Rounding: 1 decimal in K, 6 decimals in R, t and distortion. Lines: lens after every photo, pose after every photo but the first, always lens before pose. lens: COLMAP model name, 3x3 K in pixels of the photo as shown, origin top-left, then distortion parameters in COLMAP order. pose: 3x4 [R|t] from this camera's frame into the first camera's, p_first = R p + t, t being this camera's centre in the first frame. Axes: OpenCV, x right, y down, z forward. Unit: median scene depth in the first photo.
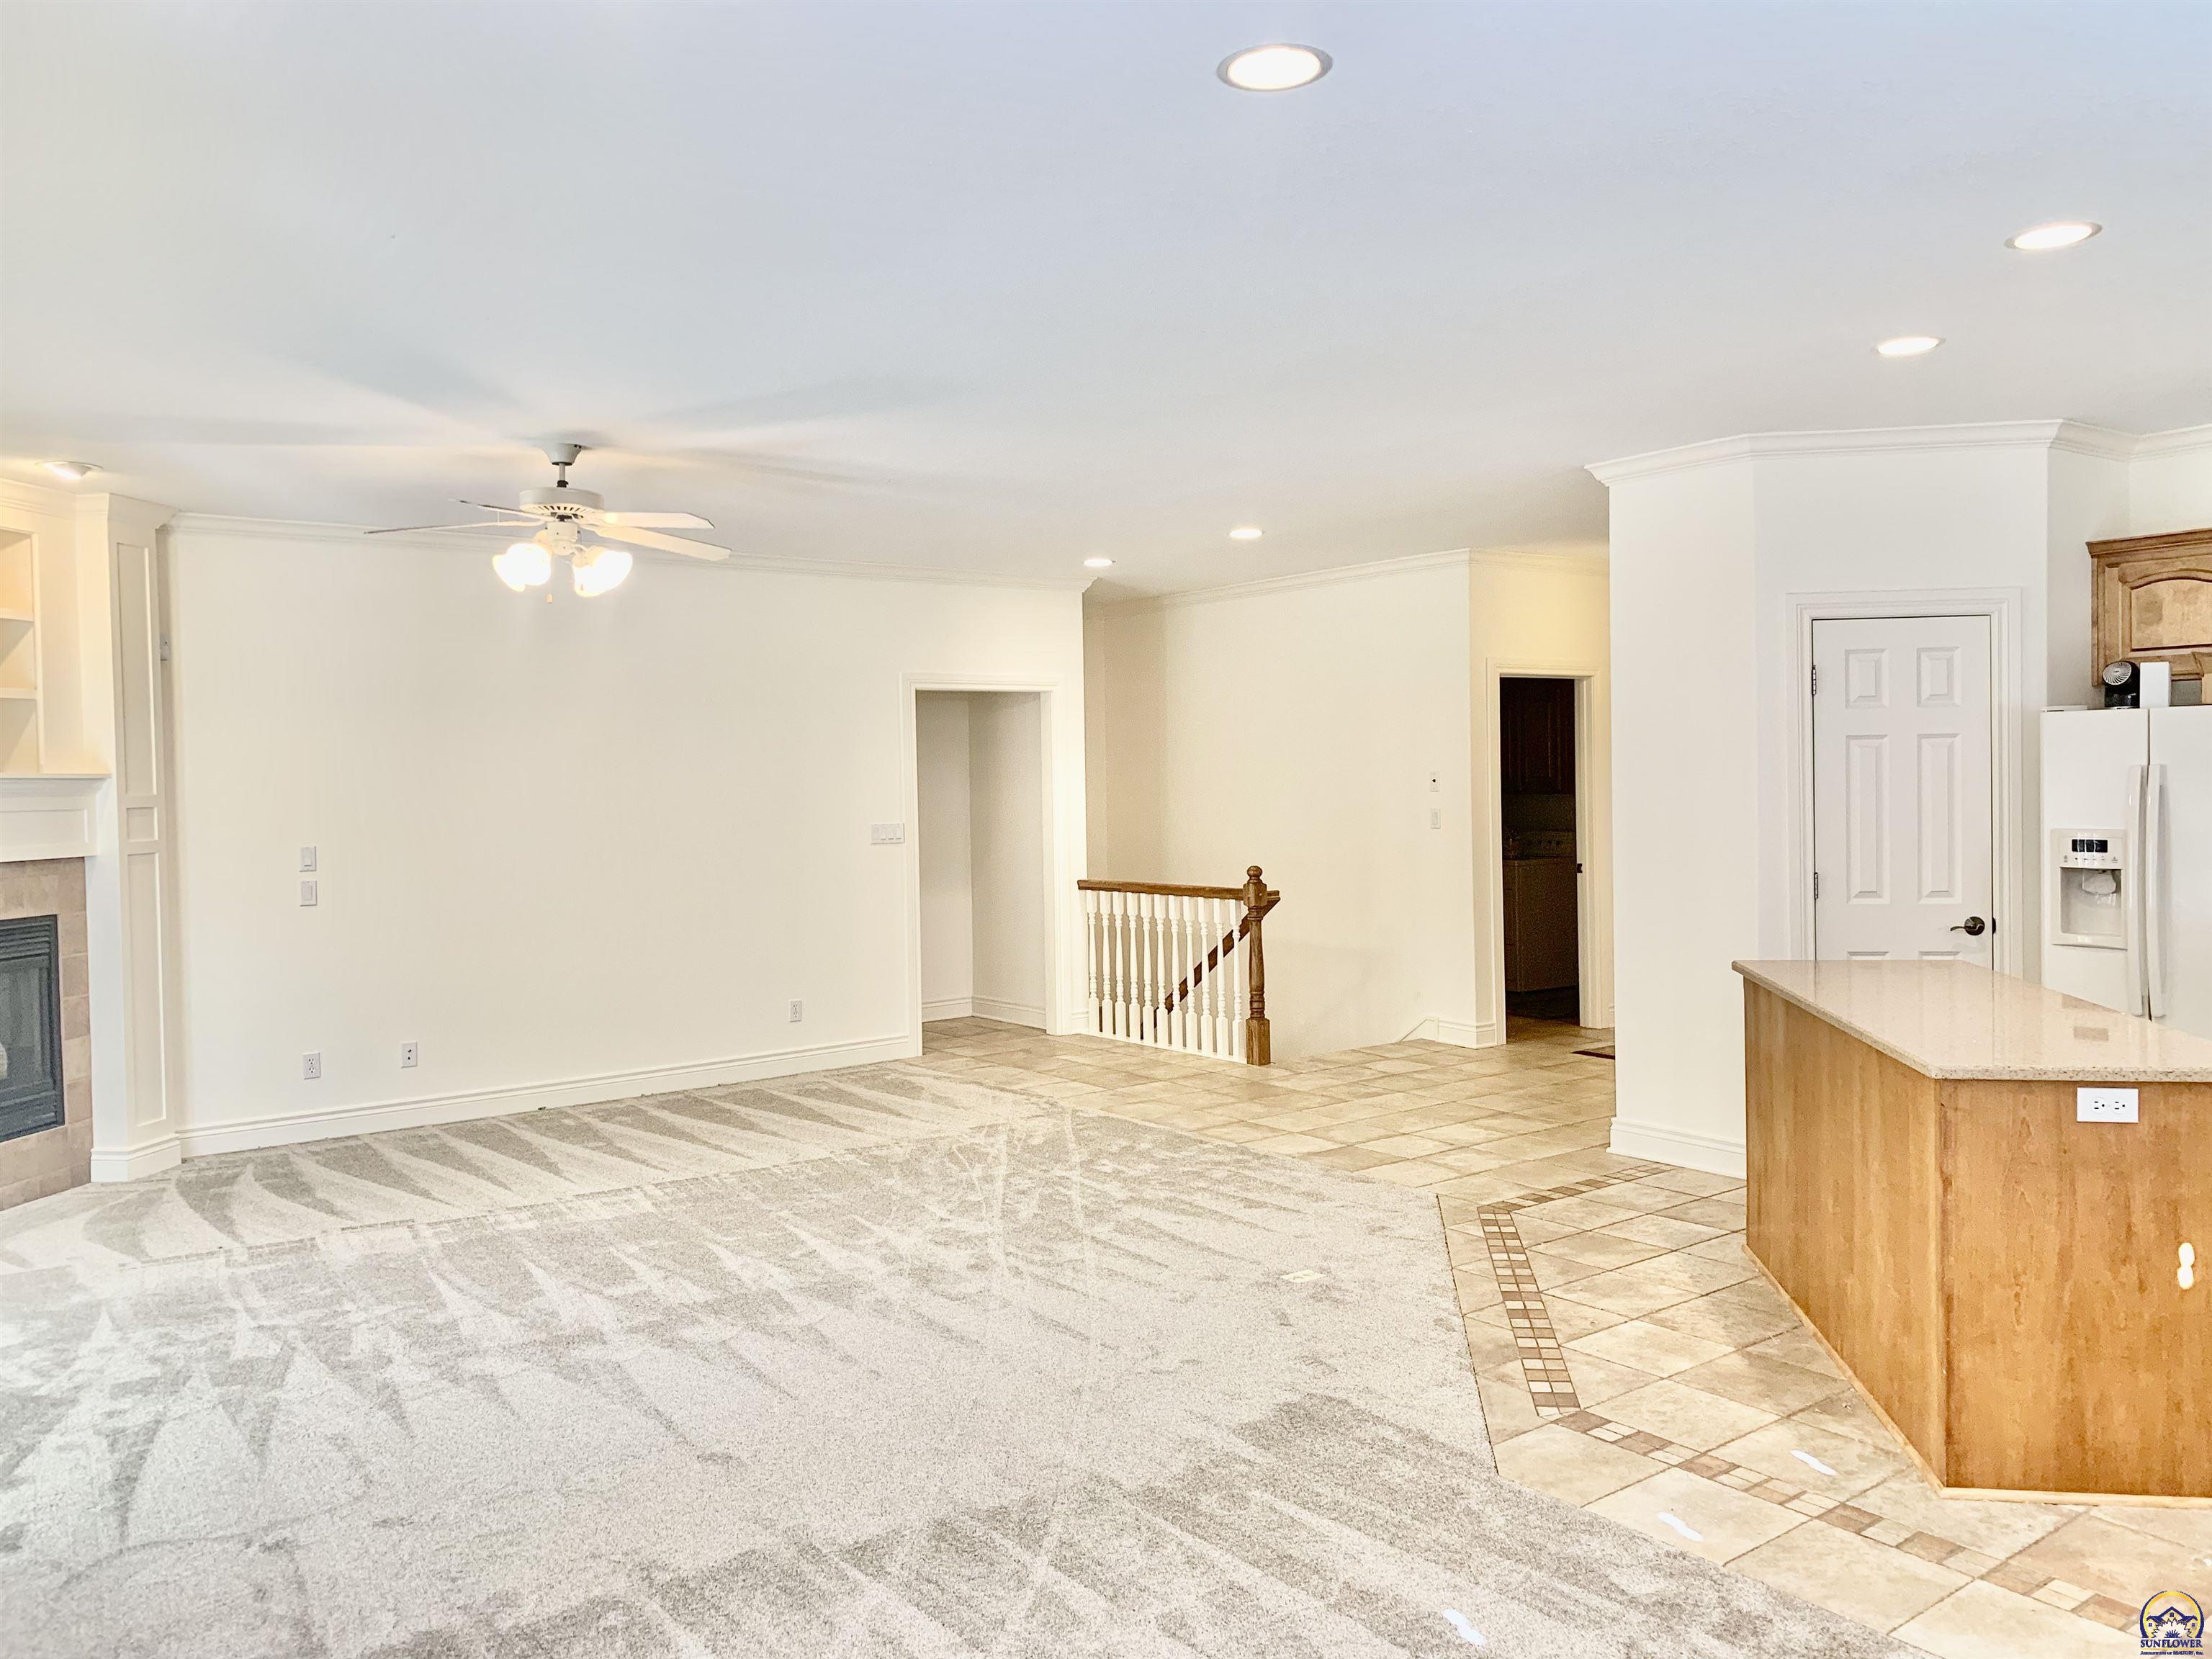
lens RADIAL K [[1694.4, 0, 1115.2], [0, 1694.4, 827.1], [0, 0, 1]] dist [0.044551, -0.034392]
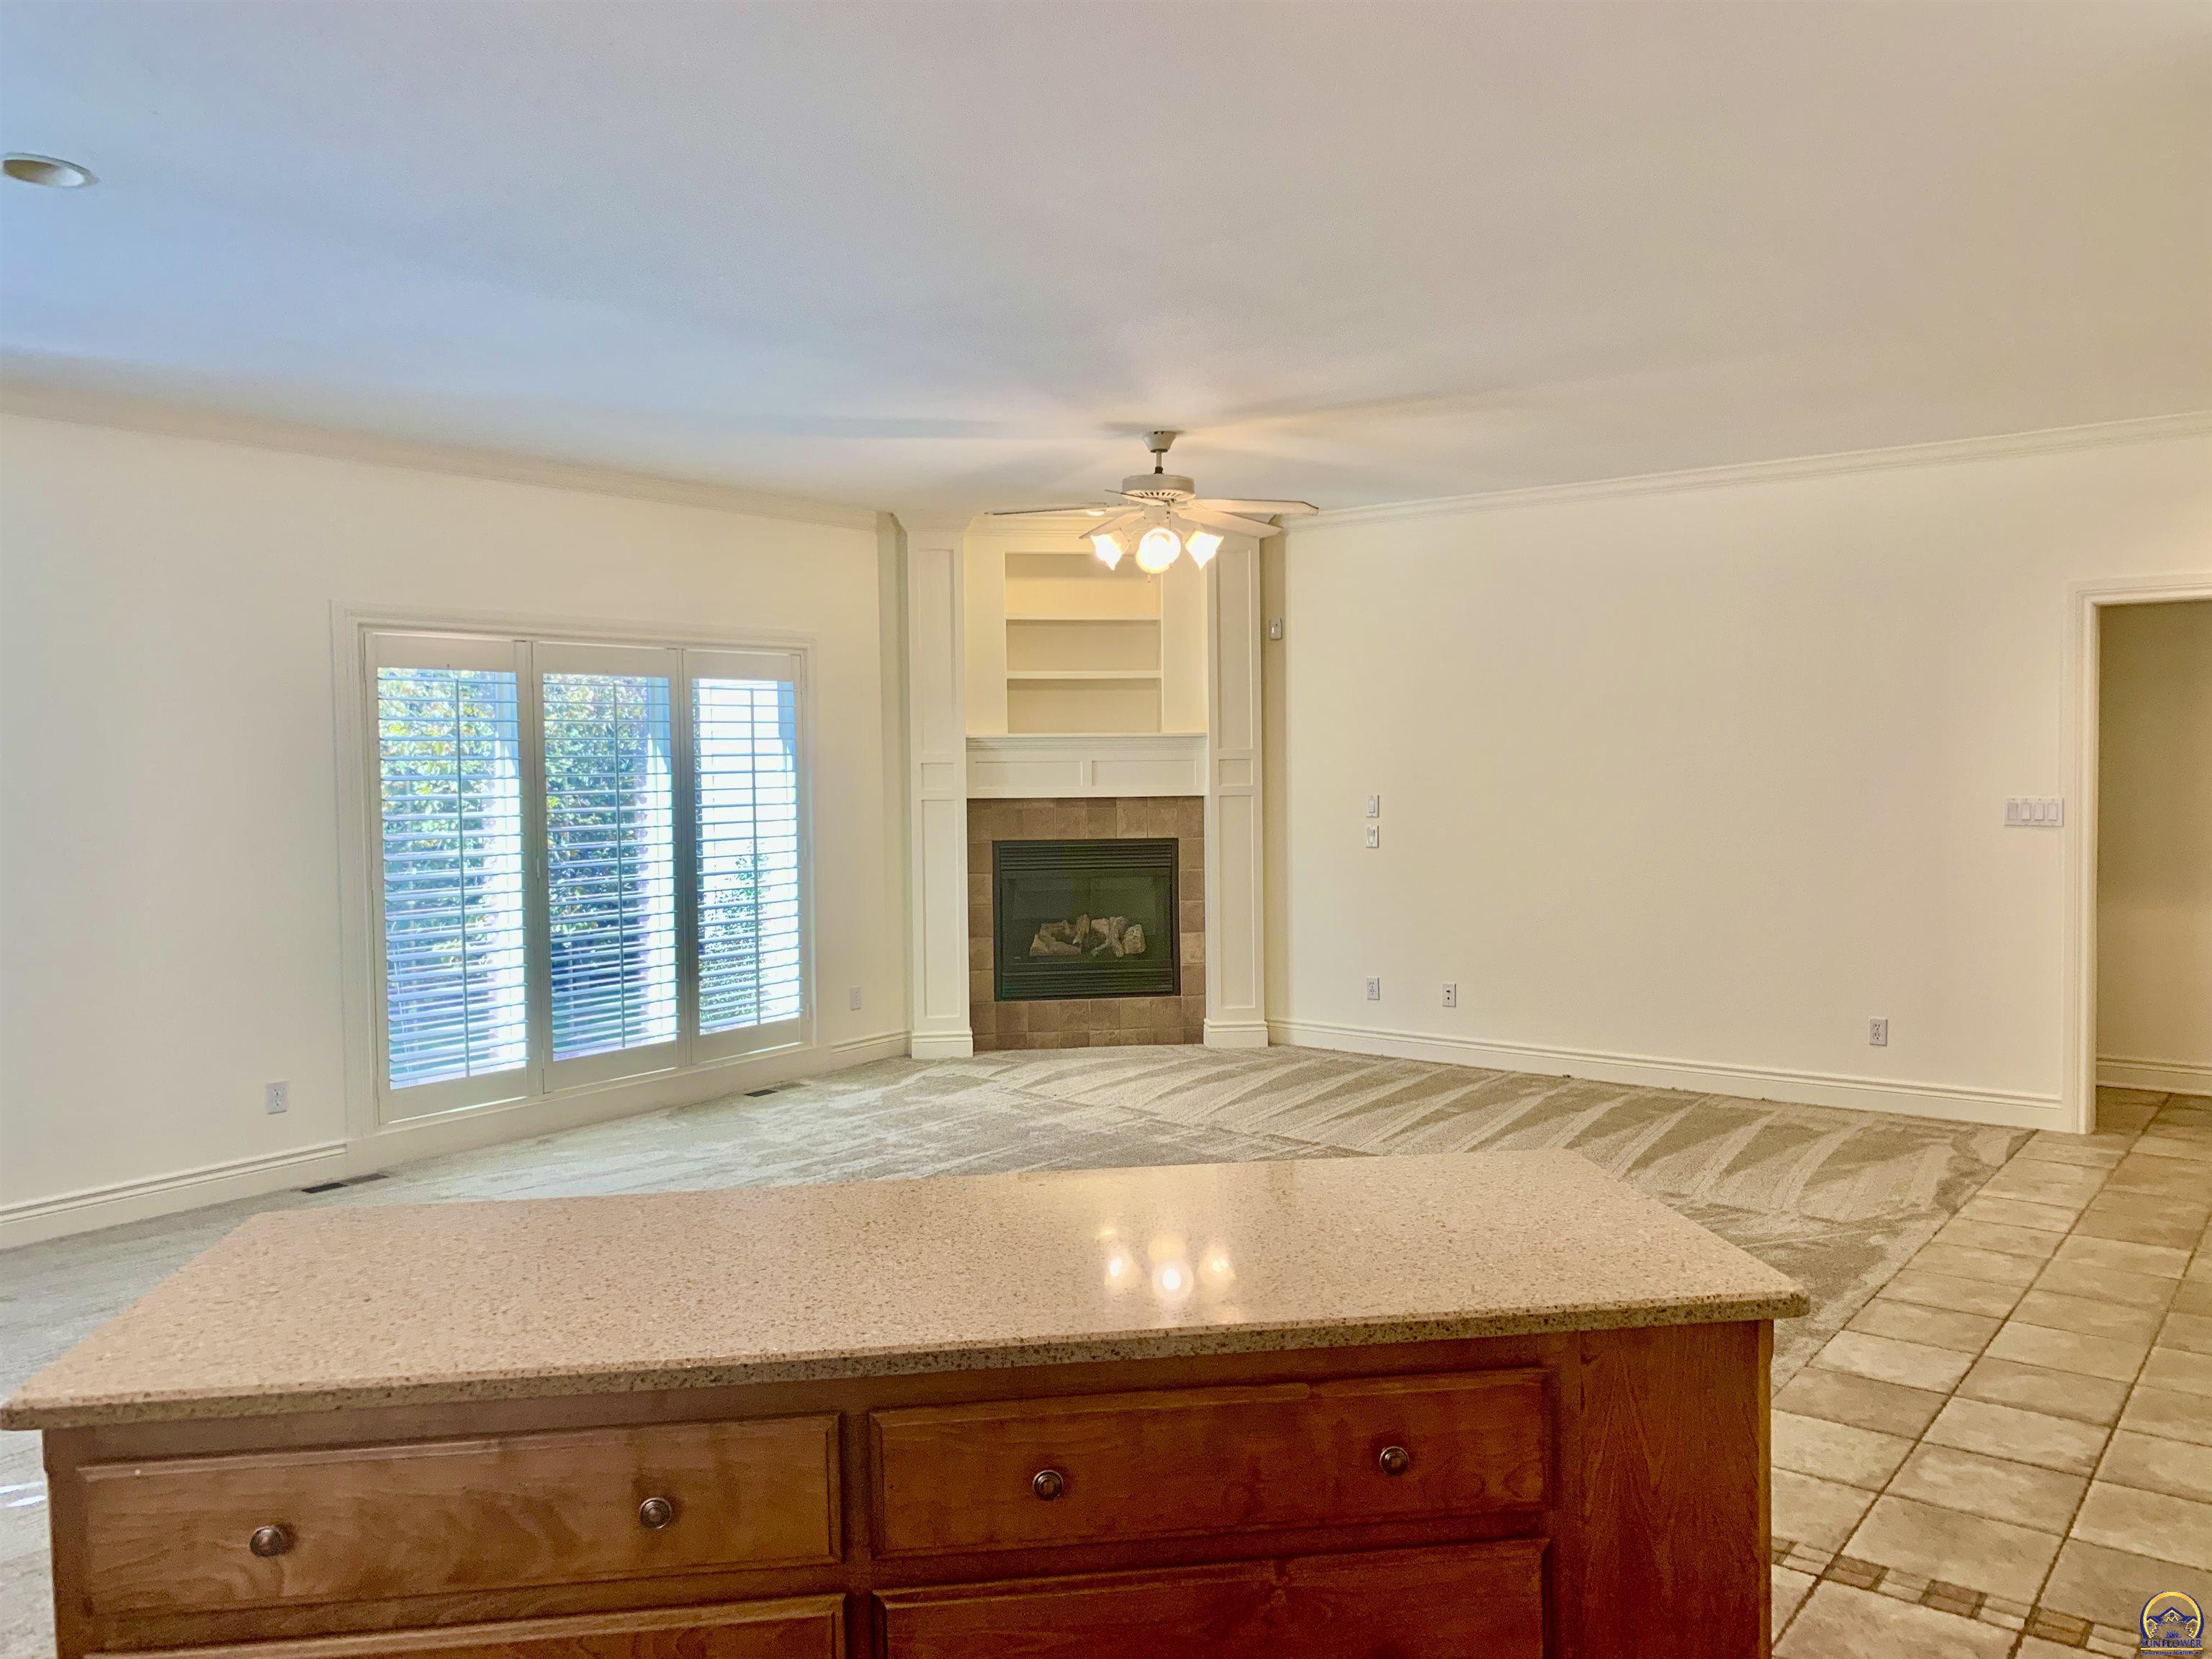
lens RADIAL K [[1694.4, 0, 1098.2], [0, 1694.4, 827.8], [0, 0, 1]] dist [0.044551, -0.034392]
pose [[0.271570, 0.054719, -0.960862, 0.632182], [-0.028938, 0.998395, 0.048678, -0.019467], [0.961983, 0.014586, 0.272718, 0.576808]]
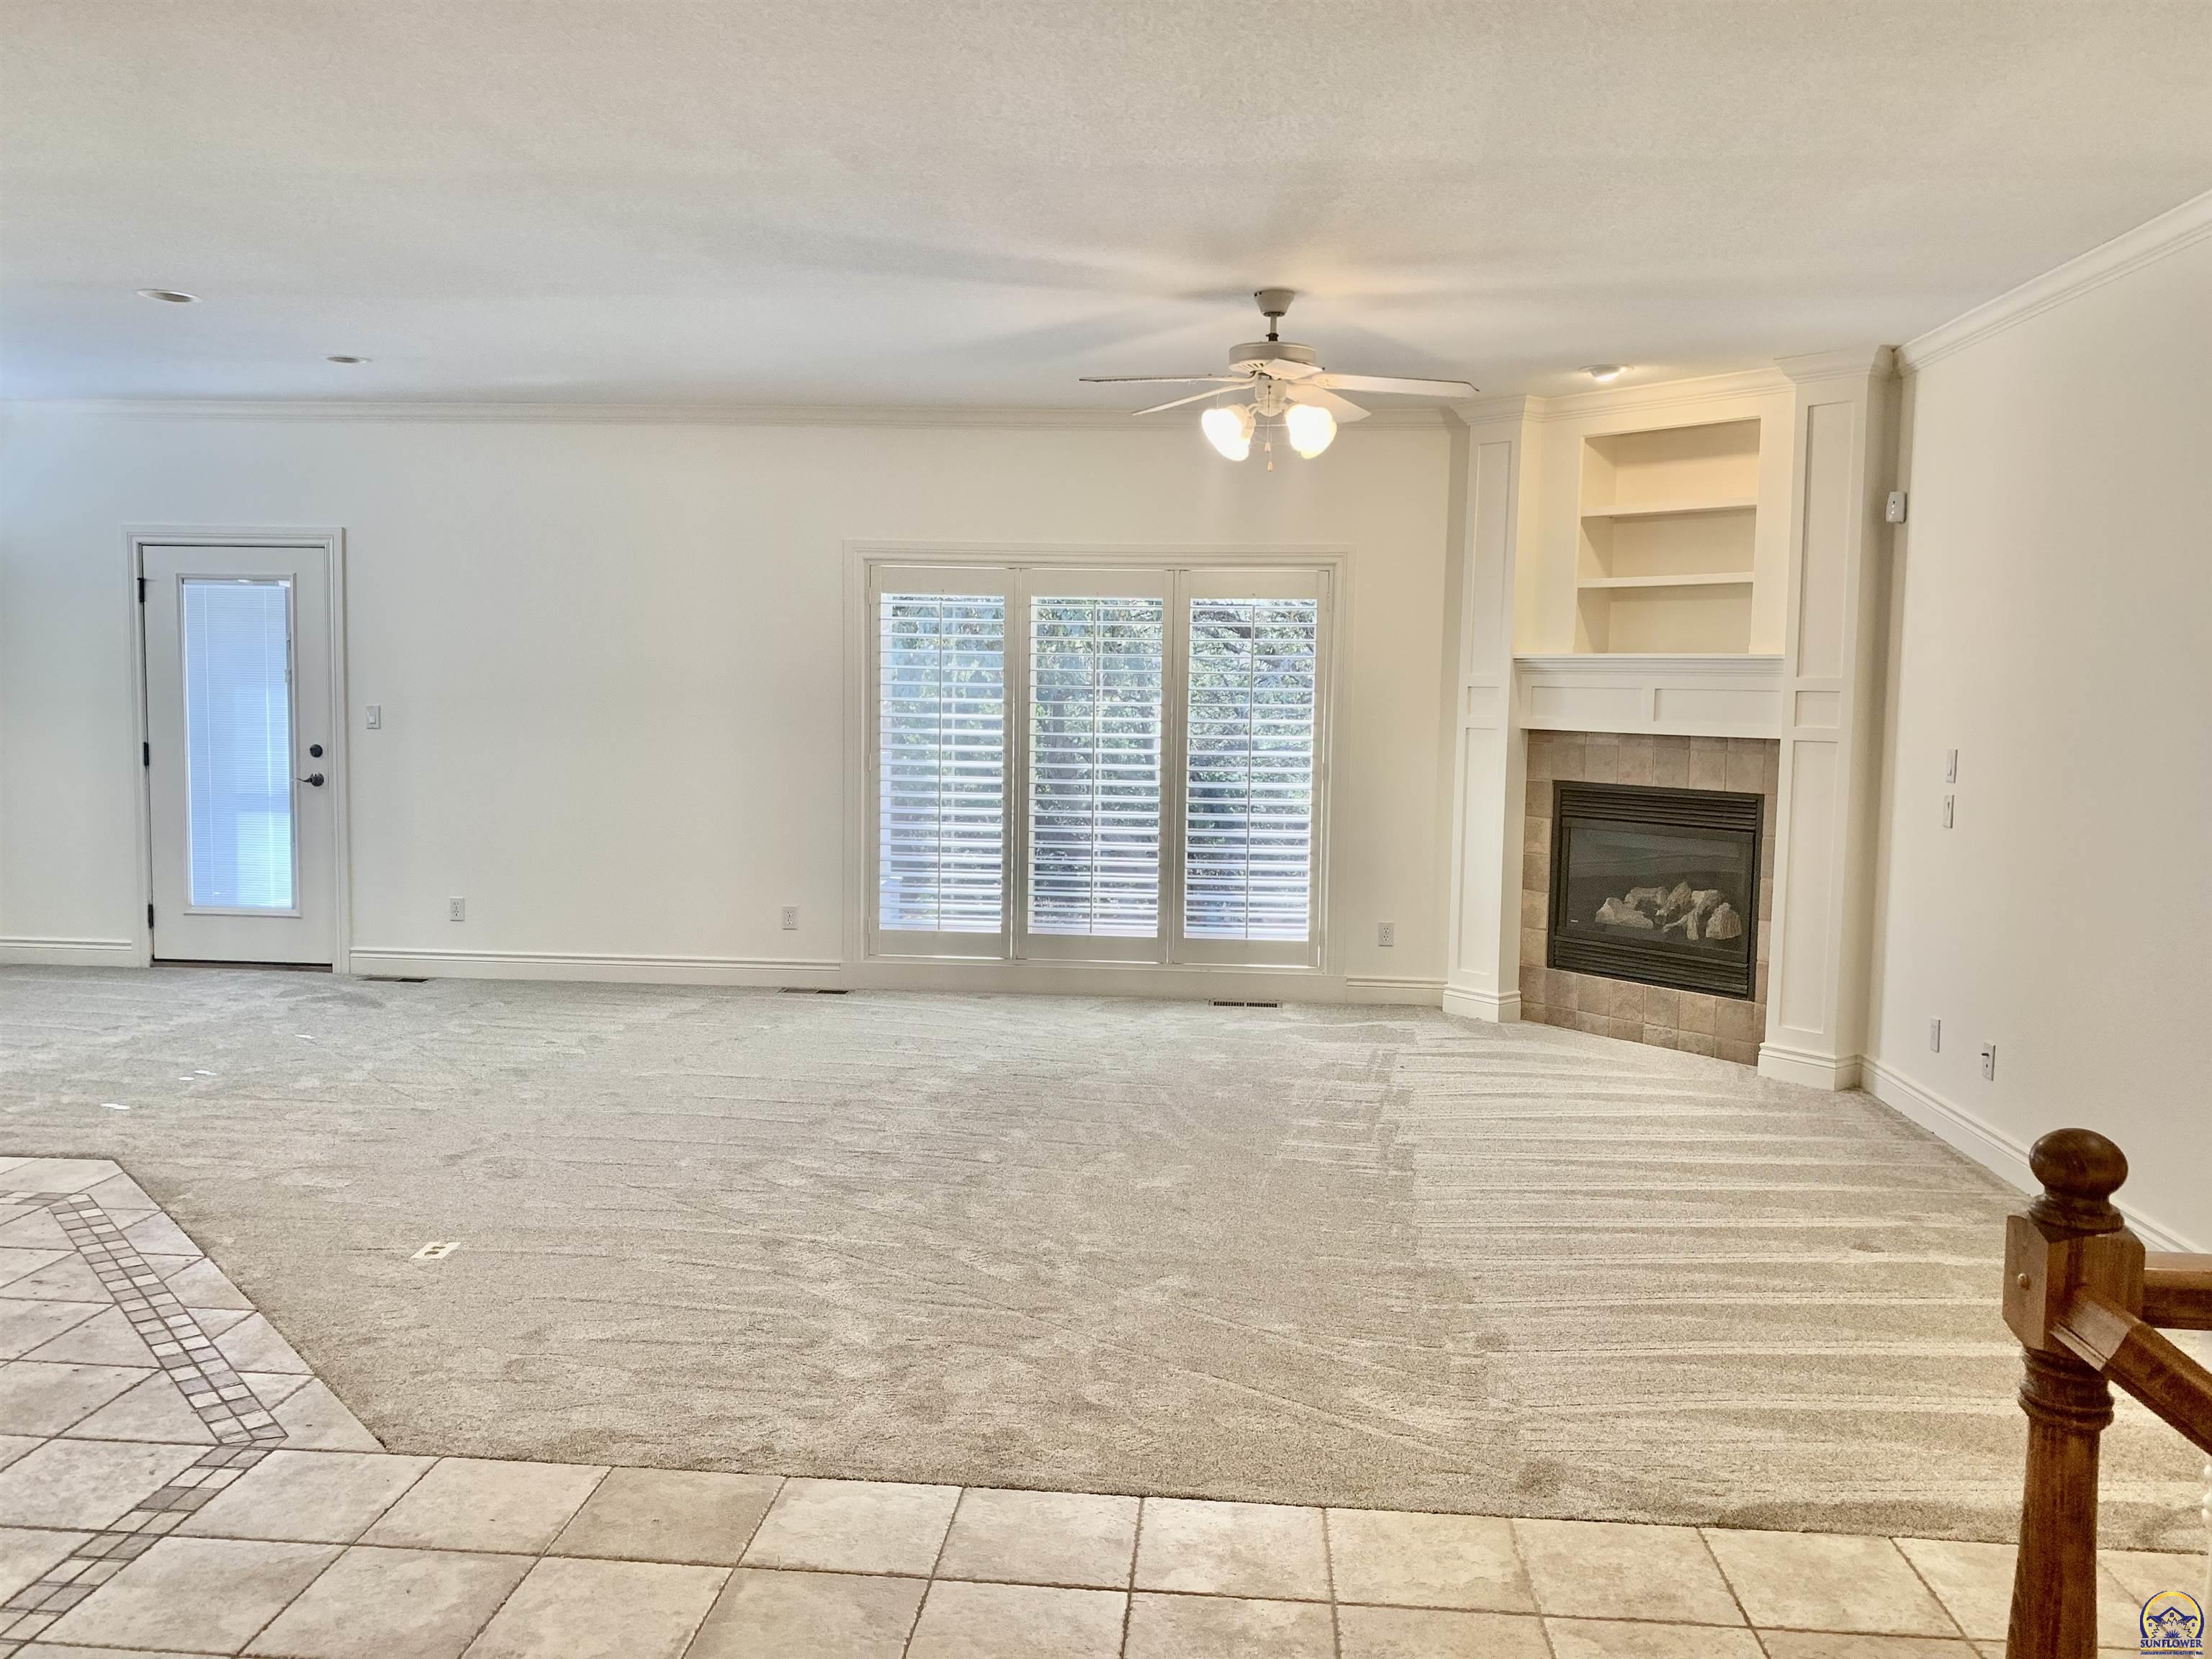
lens RADIAL K [[1694.4, 0, 1104.3], [0, 1694.4, 824.4], [0, 0, 1]] dist [0.044551, -0.034392]
pose [[-0.668557, 0.067076, -0.740630, 0.384150], [-0.034697, 0.992026, 0.121165, -0.039694], [0.742851, 0.106703, -0.660898, 1.369951]]
